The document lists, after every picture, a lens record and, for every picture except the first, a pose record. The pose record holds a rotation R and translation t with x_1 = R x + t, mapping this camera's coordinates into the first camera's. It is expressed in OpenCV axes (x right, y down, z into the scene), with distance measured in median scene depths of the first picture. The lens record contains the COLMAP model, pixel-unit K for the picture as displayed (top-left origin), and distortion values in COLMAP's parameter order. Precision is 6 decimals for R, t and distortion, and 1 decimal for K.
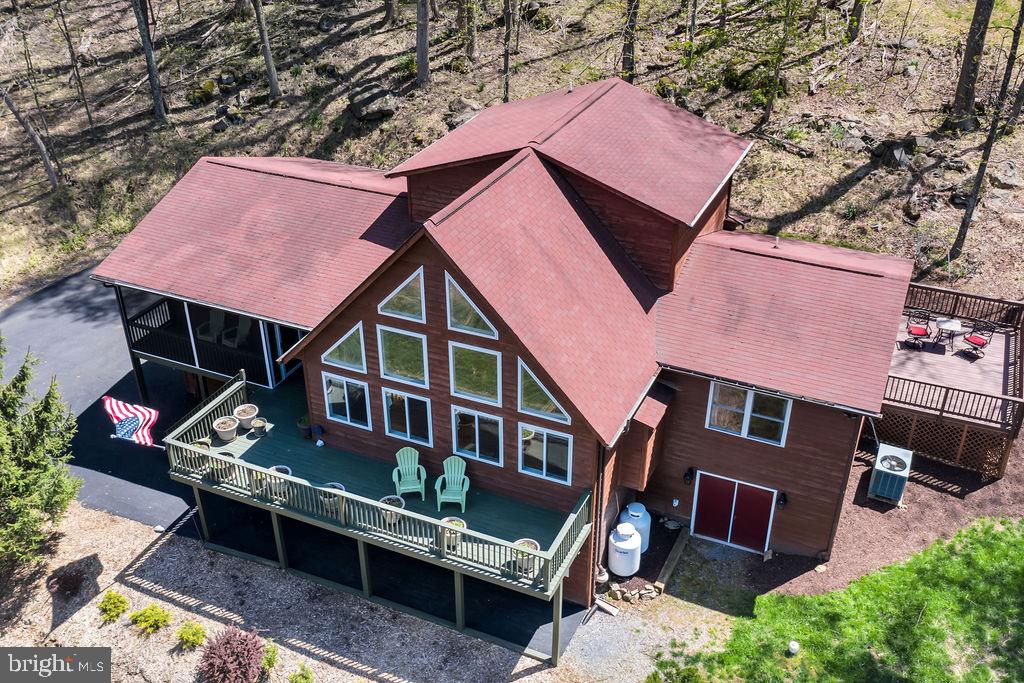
lens RADIAL K [[993.1, 0, 508.1], [0, 993.1, 340.6], [0, 0, 1]] dist [0.001348, 0.000000]
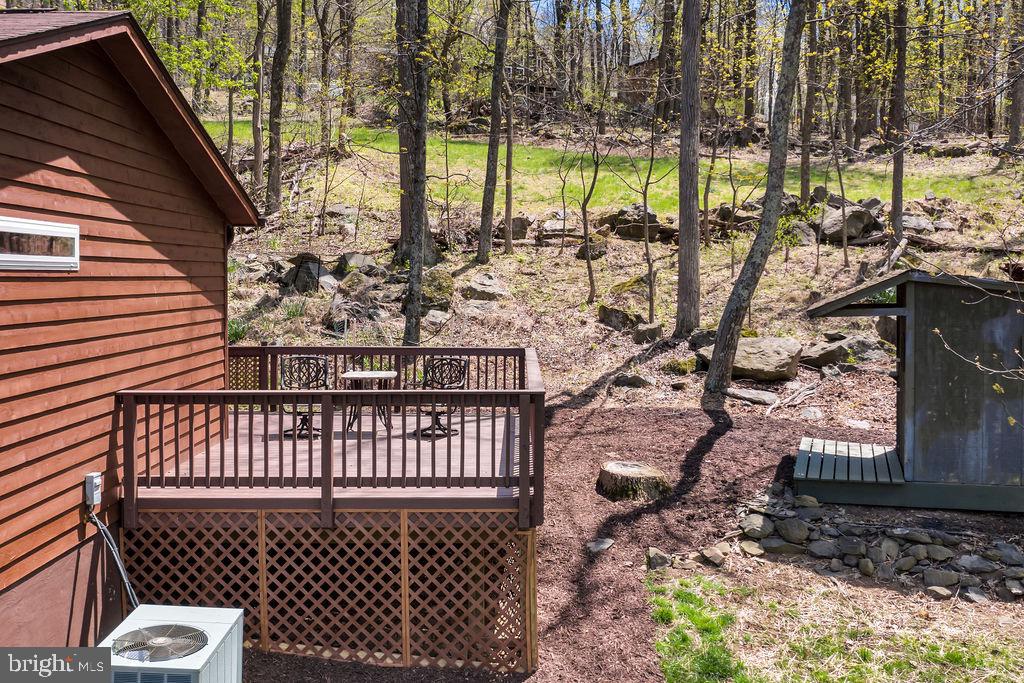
lens RADIAL K [[993.1, 0, 507.2], [0, 993.1, 348.3], [0, 0, 1]] dist [0.001348, 0.000000]
pose [[0.914253, -0.017686, 0.404756, 0.385764], [0.197779, 0.891398, -0.407789, 0.192311], [-0.353587, 0.452875, 0.818462, 0.738938]]
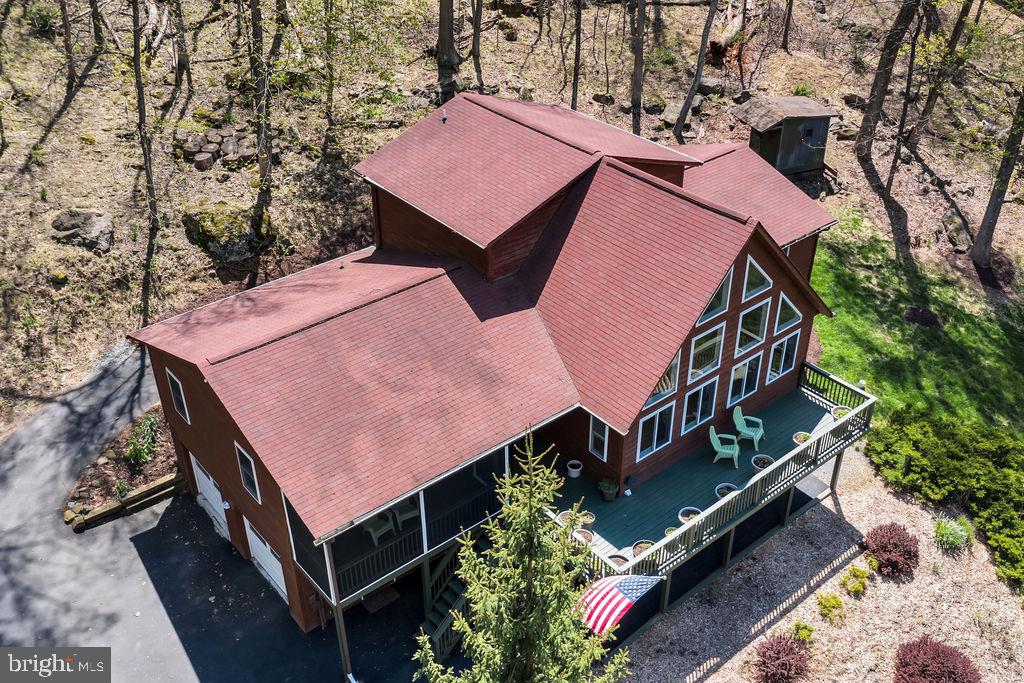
lens RADIAL K [[993.1, 0, 515.9], [0, 993.1, 342.1], [0, 0, 1]] dist [0.001348, 0.000000]
pose [[0.432854, -0.492789, 0.754848, -0.965270], [0.458212, 0.841392, 0.286534, -0.384396], [-0.776324, 0.221853, 0.590002, 0.468872]]
